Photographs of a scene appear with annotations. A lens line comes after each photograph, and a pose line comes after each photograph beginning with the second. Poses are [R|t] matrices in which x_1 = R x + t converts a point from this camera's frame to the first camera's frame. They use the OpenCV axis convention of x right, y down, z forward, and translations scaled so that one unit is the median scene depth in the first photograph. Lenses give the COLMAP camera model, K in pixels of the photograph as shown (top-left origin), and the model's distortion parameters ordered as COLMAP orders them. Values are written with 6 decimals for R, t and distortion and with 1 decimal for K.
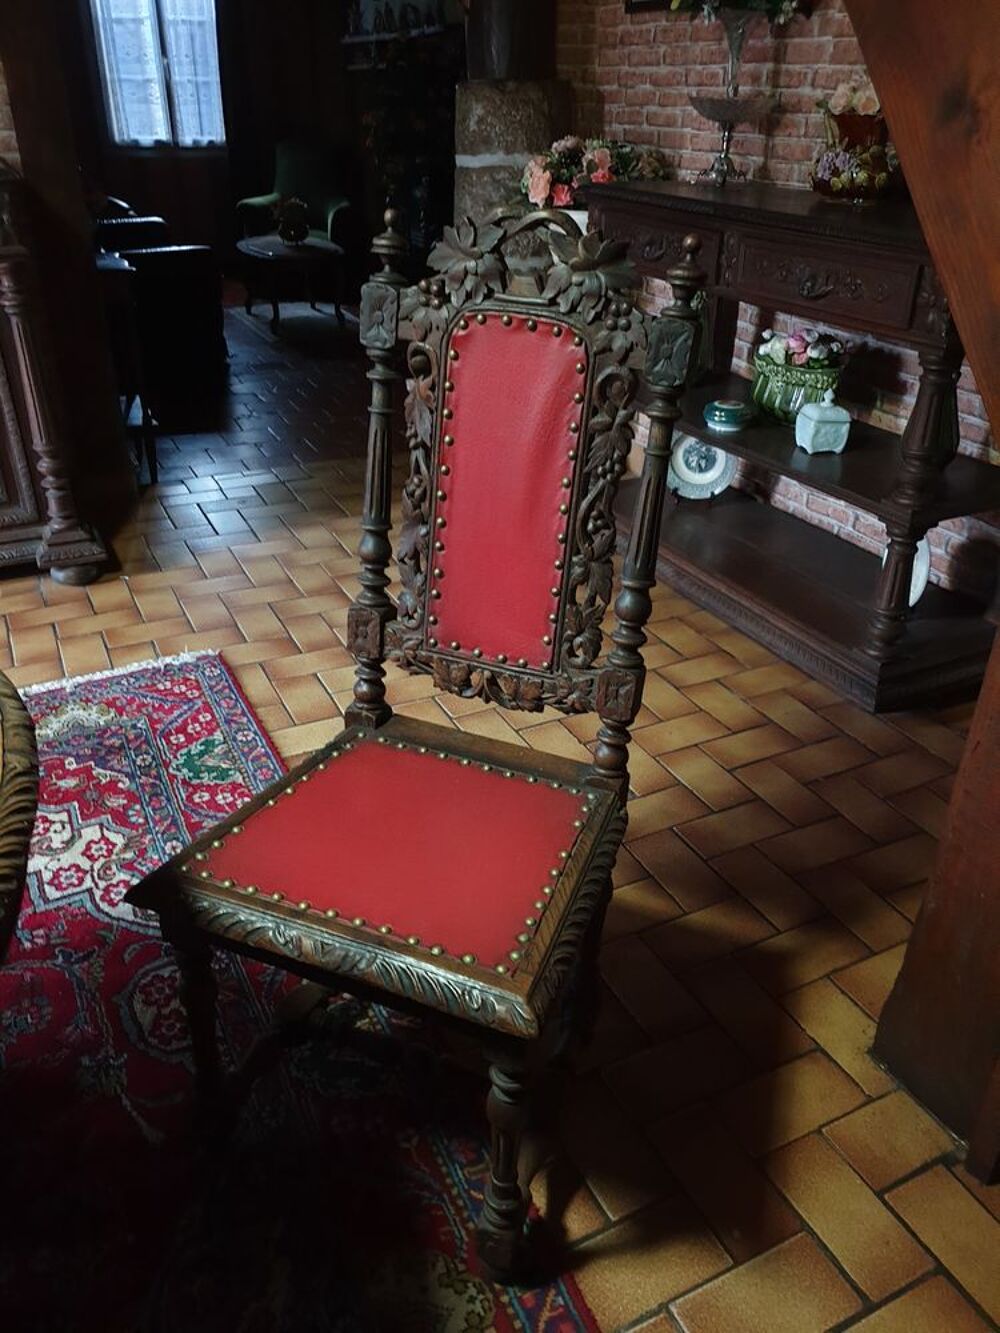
lens RADIAL K [[1020.7, 0, 500.0], [0, 1020.7, 666.5], [0, 0, 1]] dist [0.006787, 0.004779]
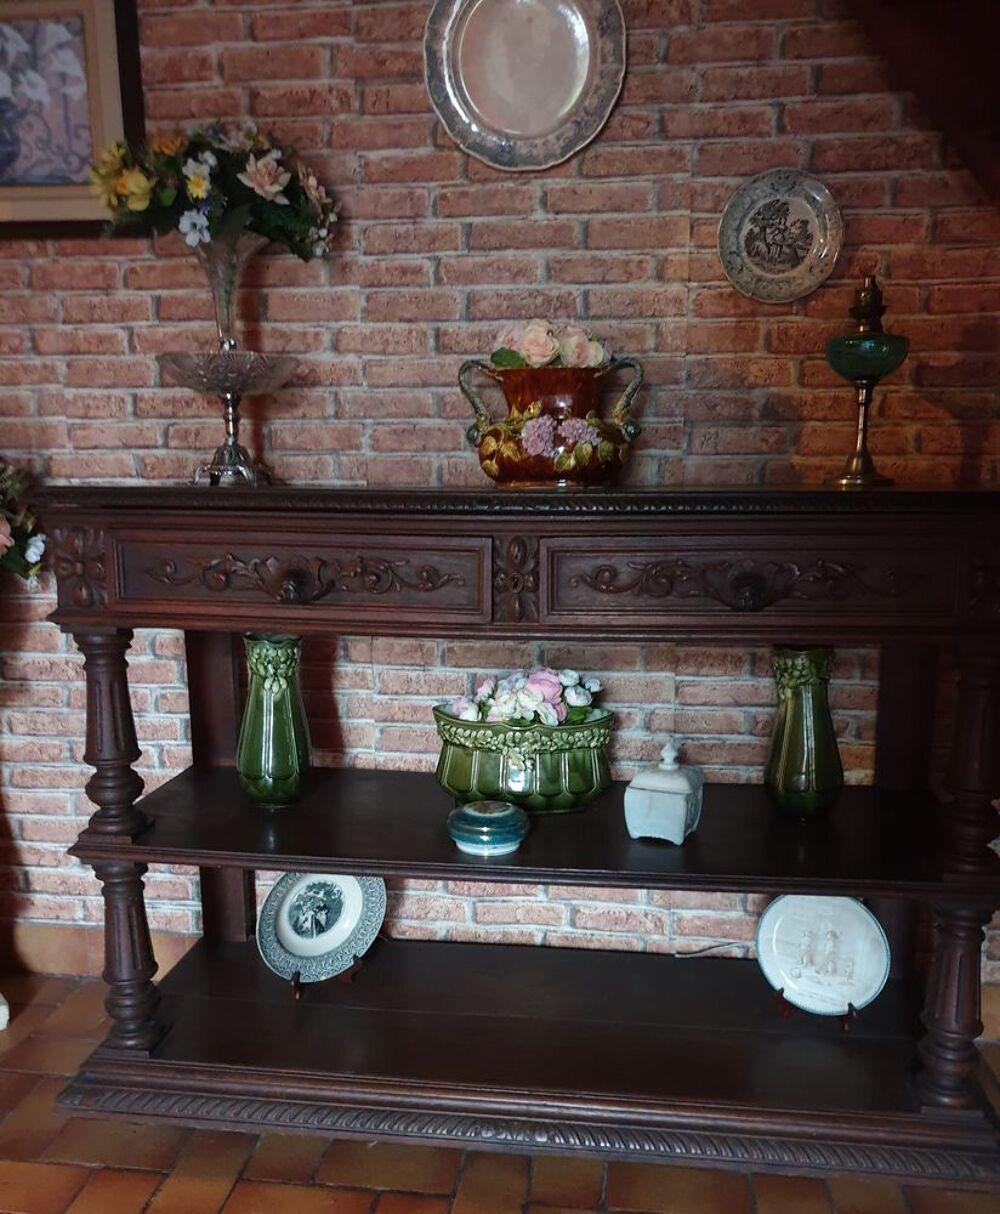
lens RADIAL K [[1007.7, 0, 500.5], [0, 1007.7, 670.4], [0, 0, 1]] dist [0.002958, 0.006914]
pose [[0.550051, -0.161636, 0.819340, -0.209118], [0.411288, 0.906295, -0.097322, -0.245622], [-0.726833, 0.390517, 0.564988, 0.584782]]
